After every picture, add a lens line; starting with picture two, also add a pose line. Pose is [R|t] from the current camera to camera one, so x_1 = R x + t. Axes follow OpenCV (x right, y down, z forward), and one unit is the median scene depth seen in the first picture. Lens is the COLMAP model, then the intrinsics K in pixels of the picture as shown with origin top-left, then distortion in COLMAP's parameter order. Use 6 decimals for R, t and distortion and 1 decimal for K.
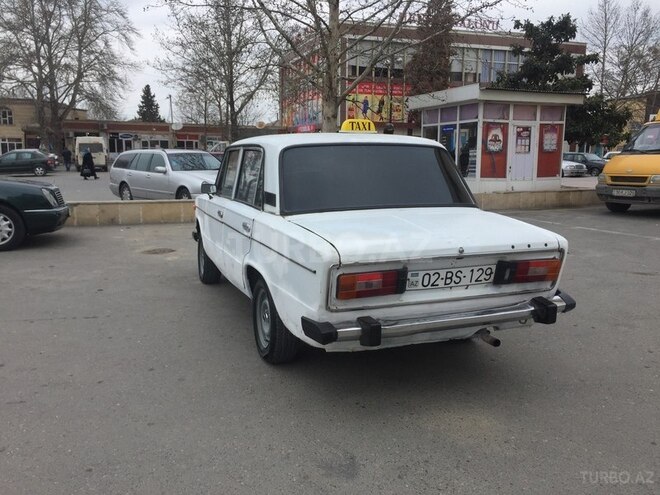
lens RADIAL K [[565.3, 0, 330.0], [0, 565.3, 247.5], [0, 0, 1]] dist [0.098700, -0.143988]
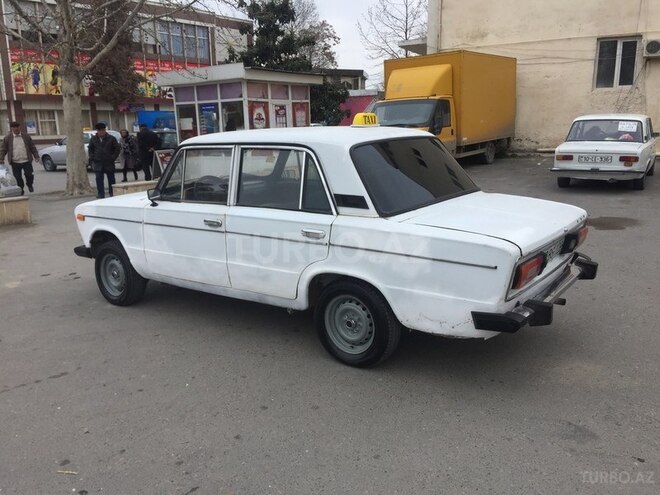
lens RADIAL K [[565.3, 0, 330.0], [0, 565.3, 247.5], [0, 0, 1]] dist [0.098700, -0.143988]
pose [[0.844075, -0.142177, 0.517033, -0.168424], [0.118173, 0.989824, 0.079266, -0.023173], [-0.523042, -0.005807, 0.852287, 0.051933]]
